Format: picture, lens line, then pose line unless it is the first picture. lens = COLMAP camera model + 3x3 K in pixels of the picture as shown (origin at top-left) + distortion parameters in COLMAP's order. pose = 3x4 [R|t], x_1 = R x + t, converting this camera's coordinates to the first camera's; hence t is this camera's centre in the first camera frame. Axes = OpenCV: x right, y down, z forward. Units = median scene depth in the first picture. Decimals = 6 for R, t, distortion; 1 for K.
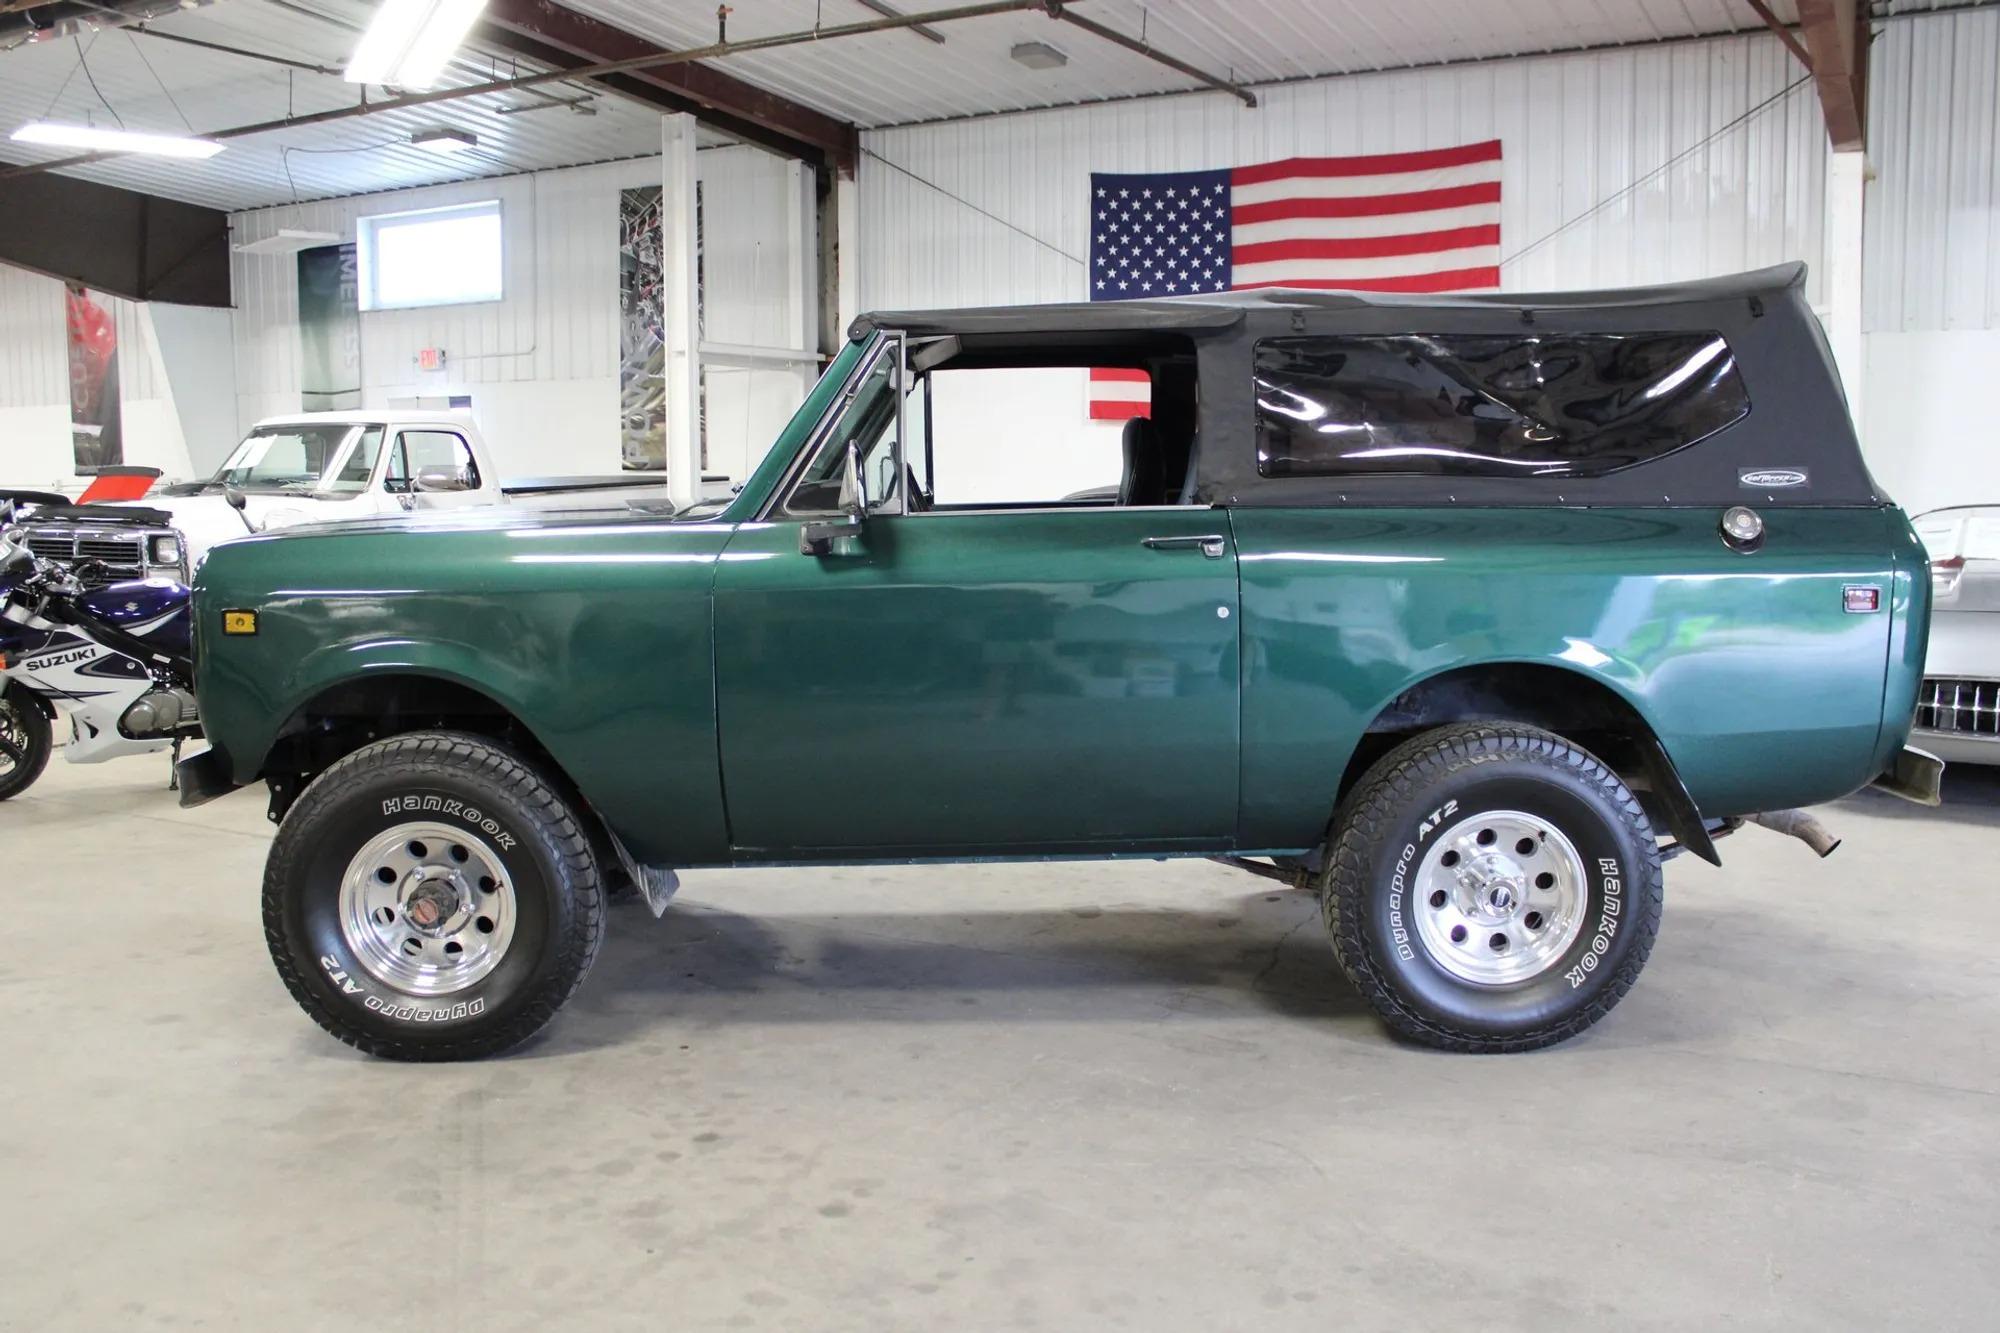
lens RADIAL K [[1755.2, 0, 1000.0], [0, 1755.2, 666.5], [0, 0, 1]] dist [-0.160197, 0.166860]
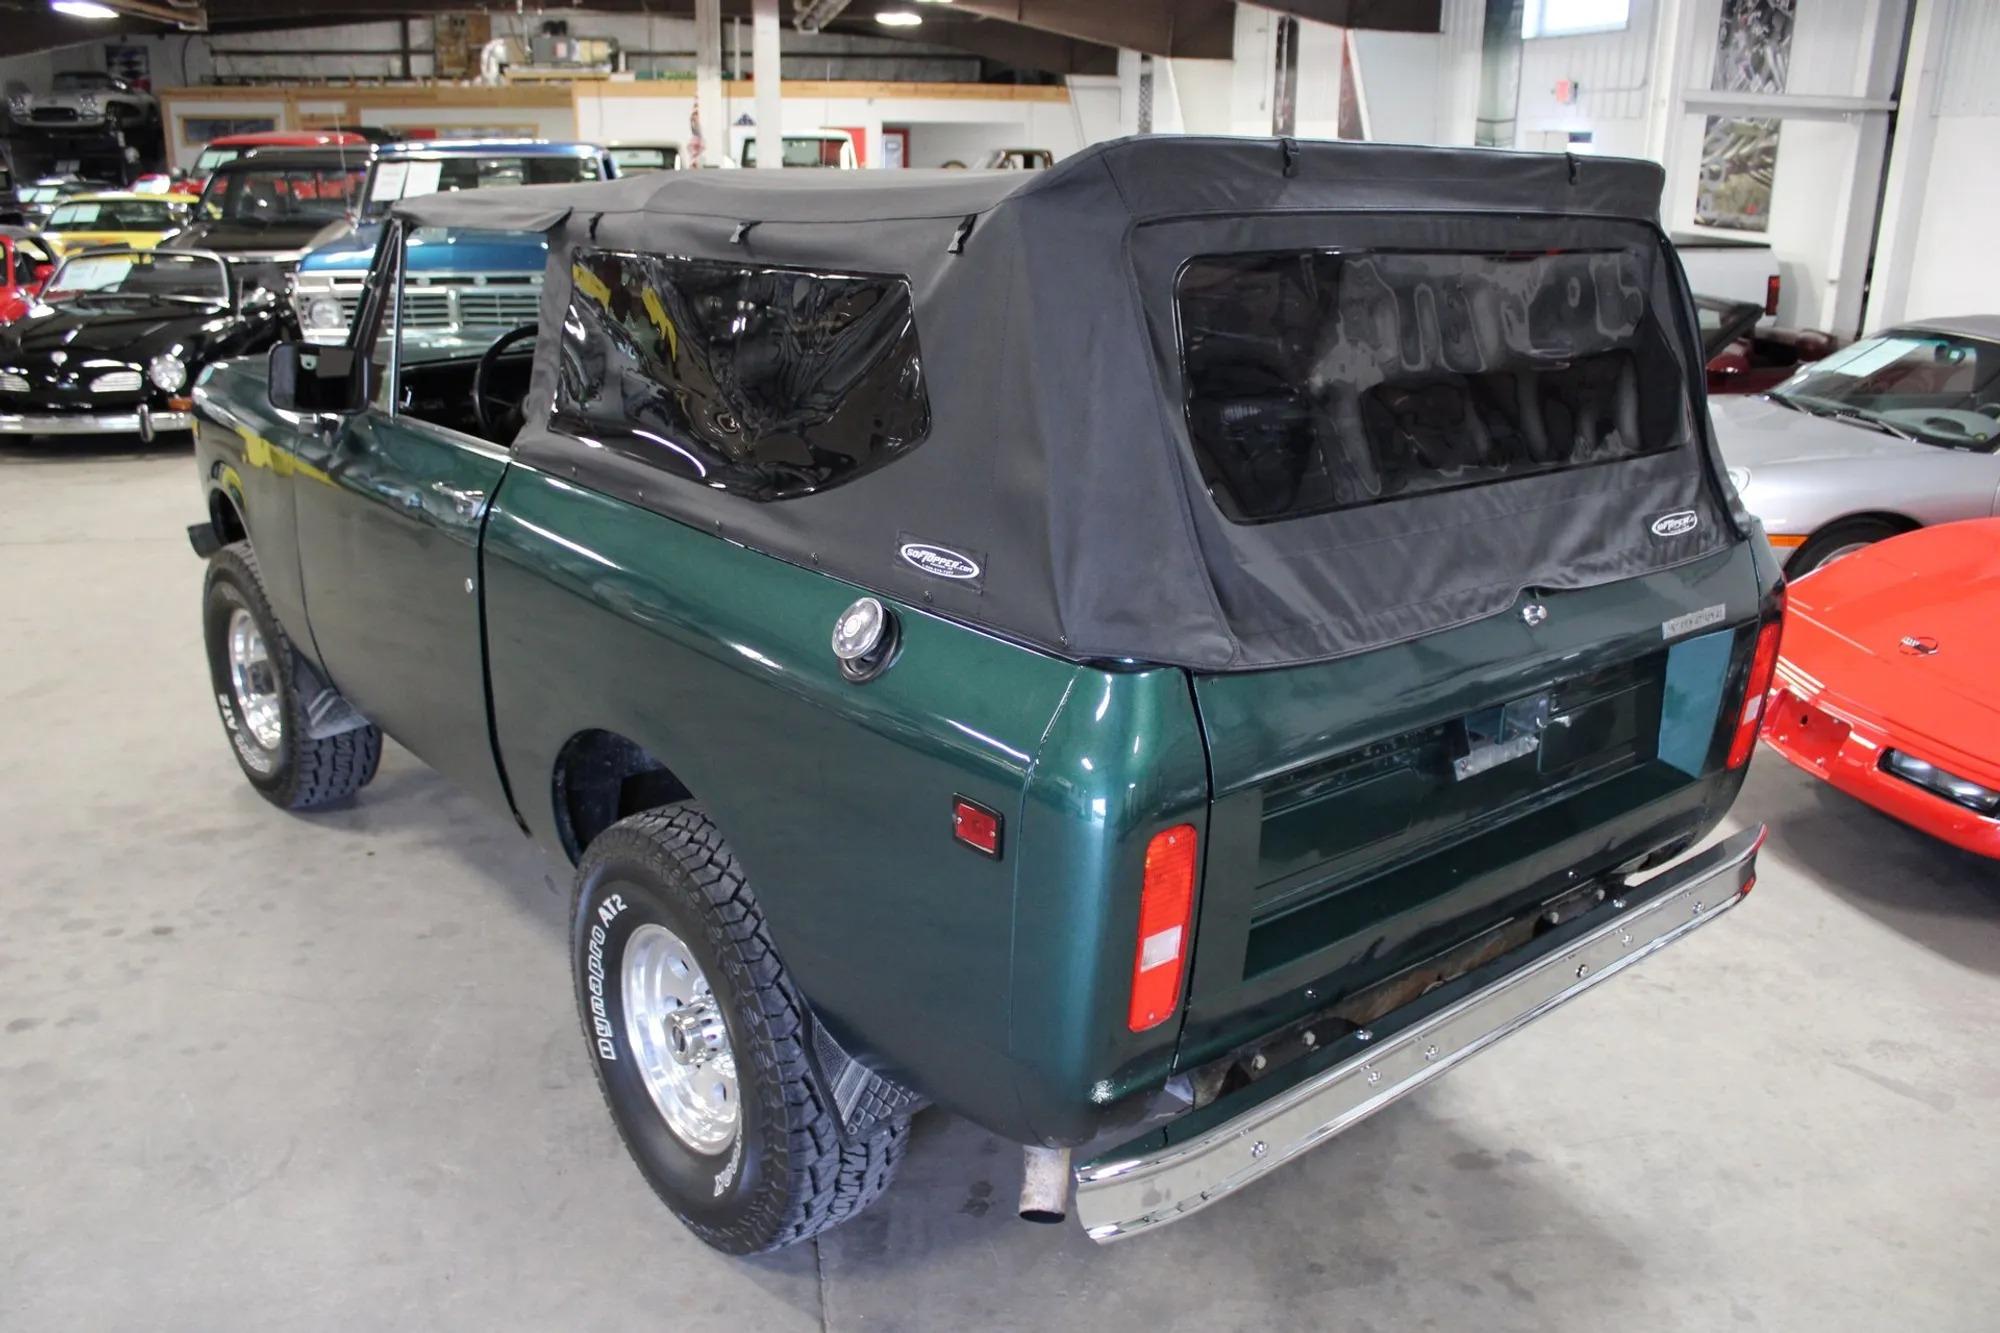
lens RADIAL K [[1636.2, 0, 992.2], [0, 1636.2, 655.6], [0, 0, 1]] dist [-0.149492, 0.127734]
pose [[0.635577, 0.247317, -0.731352, 0.813094], [-0.105566, 0.966244, 0.235008, -0.195648], [0.764786, -0.072160, 0.640231, 0.649594]]
